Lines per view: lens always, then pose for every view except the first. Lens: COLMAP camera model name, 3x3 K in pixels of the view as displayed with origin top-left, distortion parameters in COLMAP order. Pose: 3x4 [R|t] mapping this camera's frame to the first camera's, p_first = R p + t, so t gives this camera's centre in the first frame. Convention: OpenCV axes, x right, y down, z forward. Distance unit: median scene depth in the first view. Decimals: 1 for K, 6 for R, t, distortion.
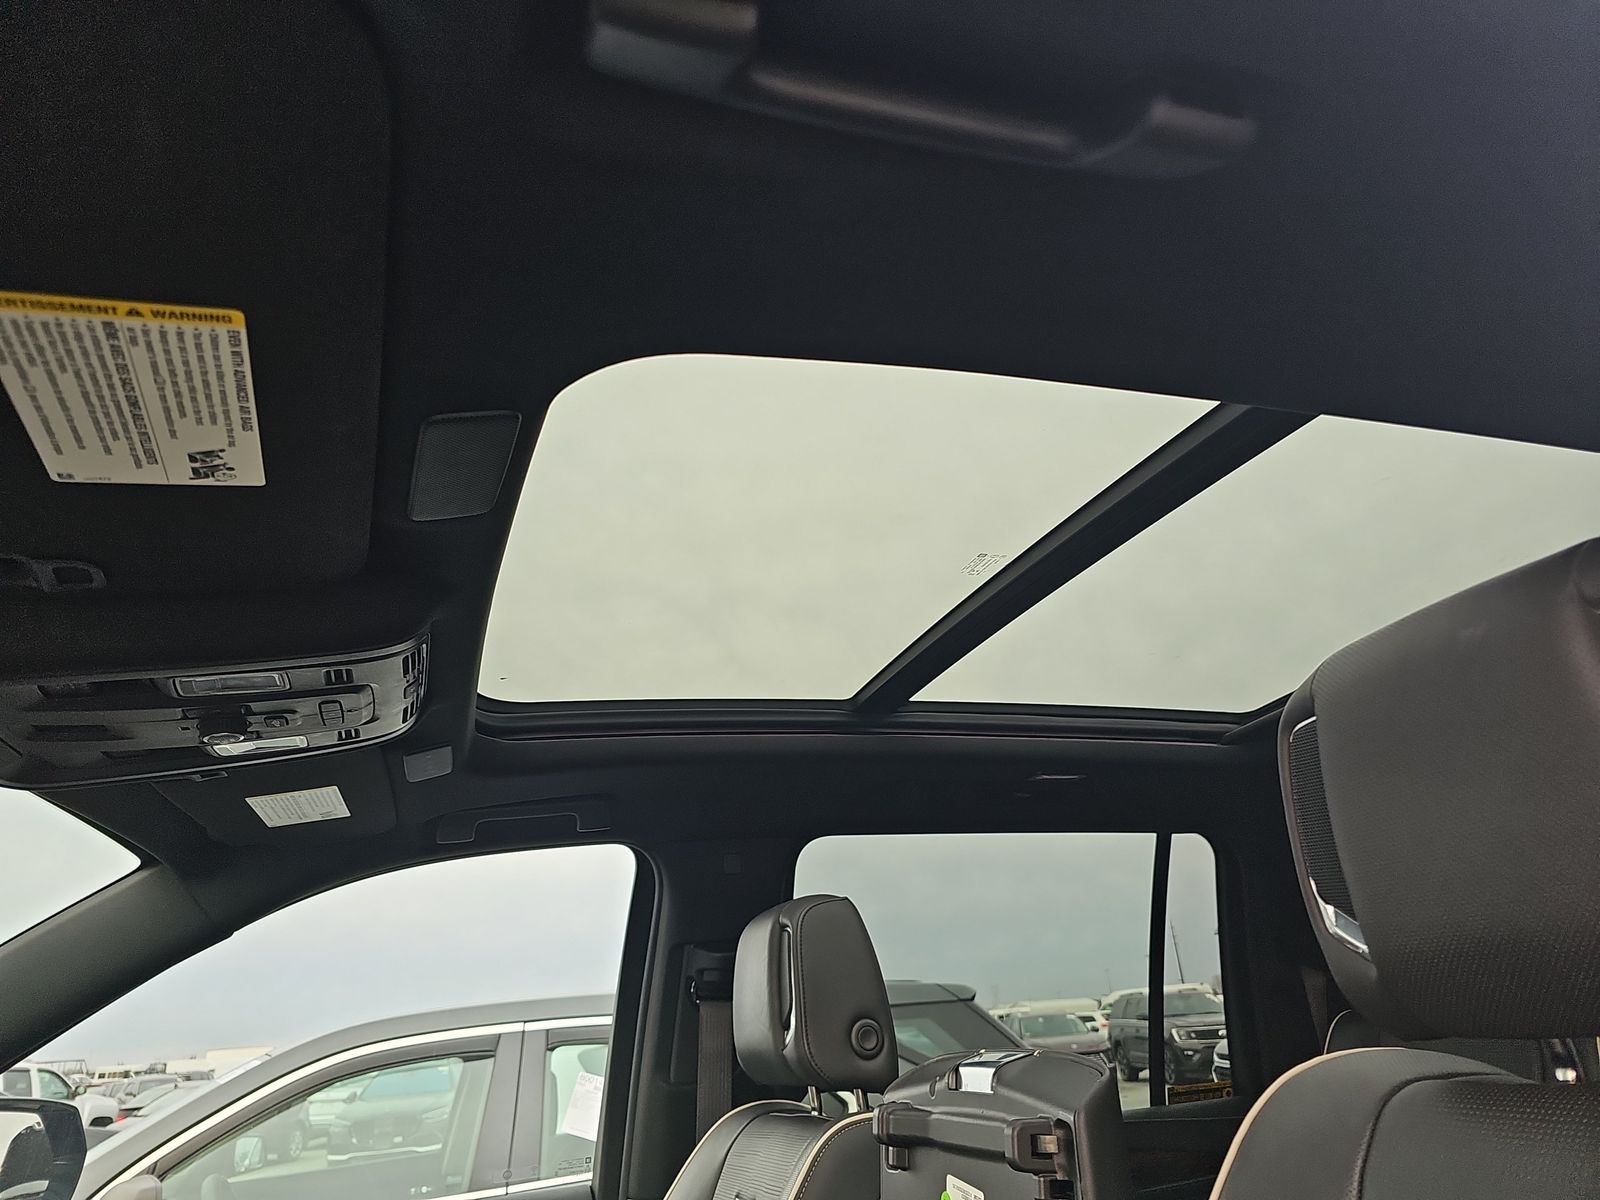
lens RADIAL K [[1070.3, 0, 800.0], [0, 1070.3, 600.0], [0, 0, 1]] dist [0.050307, -0.052996]
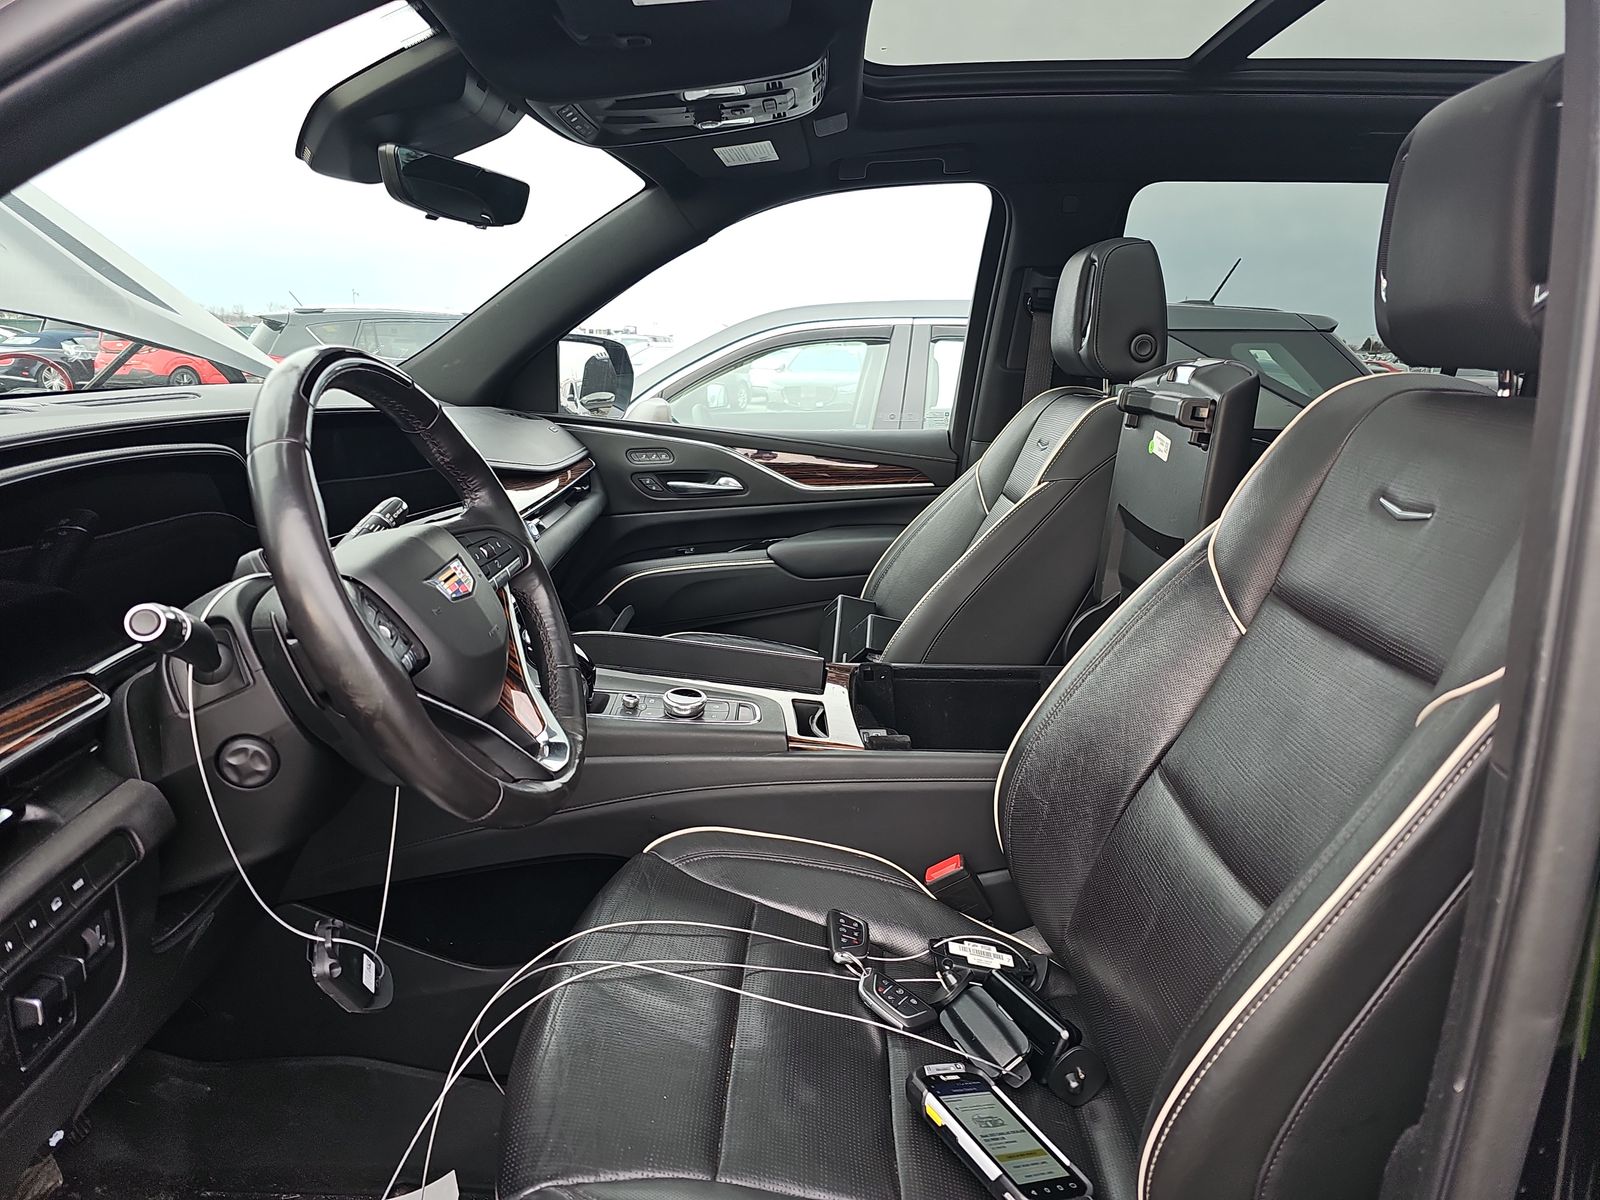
lens RADIAL K [[1070.3, 0, 800.0], [0, 1070.3, 600.0], [0, 0, 1]] dist [0.050307, -0.052996]
pose [[0.937197, 0.163253, -0.308237, 0.122819], [0.047287, 0.816079, 0.576002, -0.131167], [0.345580, -0.554403, 0.757107, -0.341157]]
